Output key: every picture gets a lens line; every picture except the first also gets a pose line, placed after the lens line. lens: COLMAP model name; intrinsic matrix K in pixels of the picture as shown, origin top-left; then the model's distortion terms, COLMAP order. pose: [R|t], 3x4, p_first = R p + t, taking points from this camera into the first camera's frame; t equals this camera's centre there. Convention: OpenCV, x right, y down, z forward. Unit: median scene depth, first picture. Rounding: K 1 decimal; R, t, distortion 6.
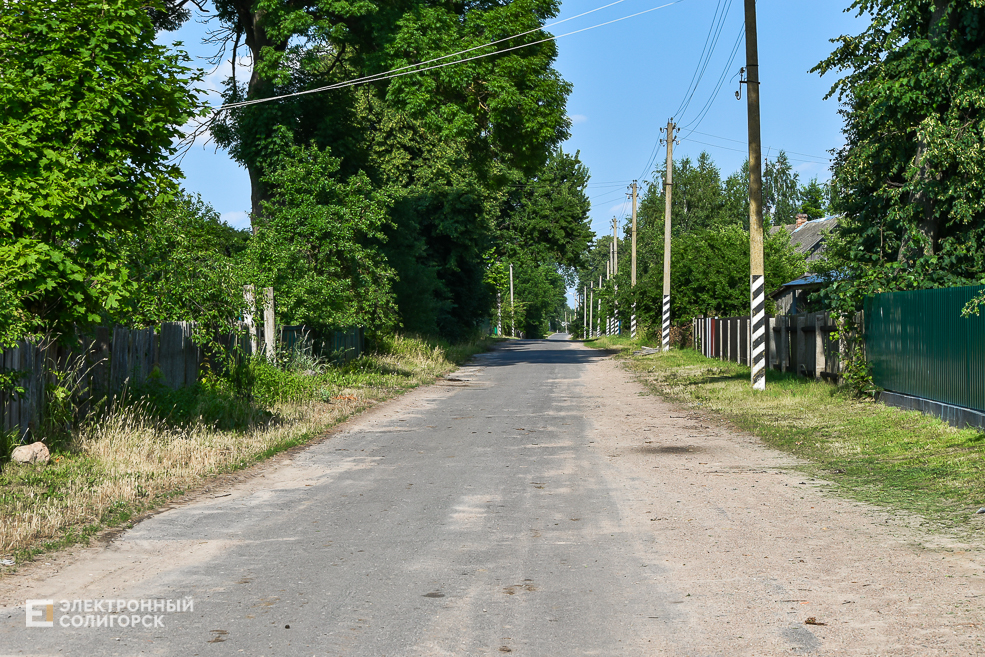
lens RADIAL K [[2356.1, 0, 492.5], [0, 2356.1, 328.5], [0, 0, 1]] dist [-0.351887, -0.403580]
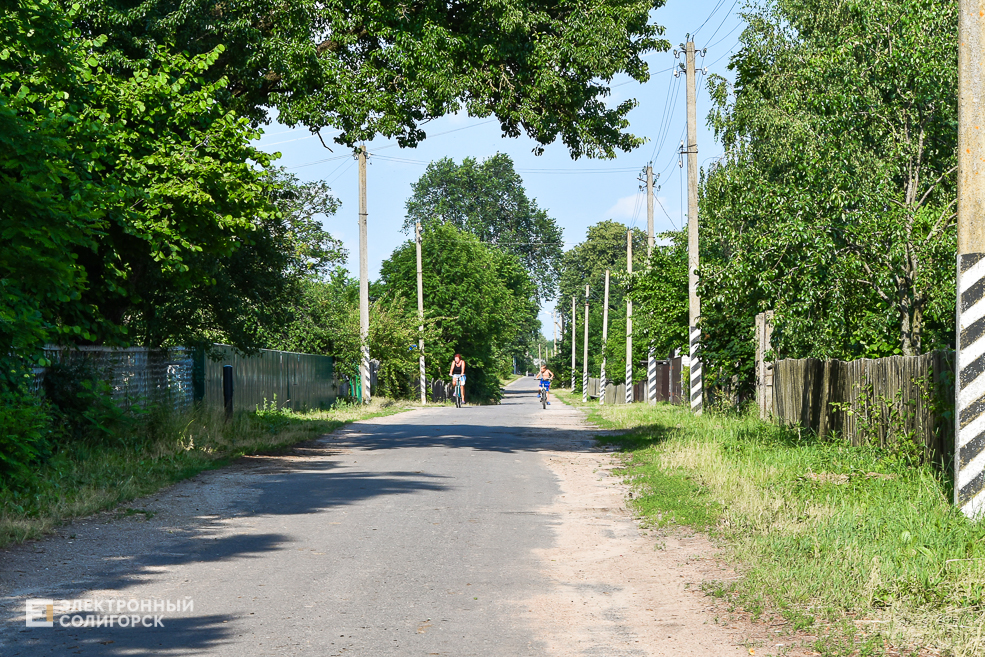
lens RADIAL K [[2356.1, 0, 492.5], [0, 2356.1, 328.5], [0, 0, 1]] dist [-0.351887, -0.403580]
pose [[0.999923, -0.006309, 0.010698, 0.015587], [0.006466, 0.999871, -0.014727, -0.002448], [-0.010604, 0.014795, 0.999834, 0.489421]]
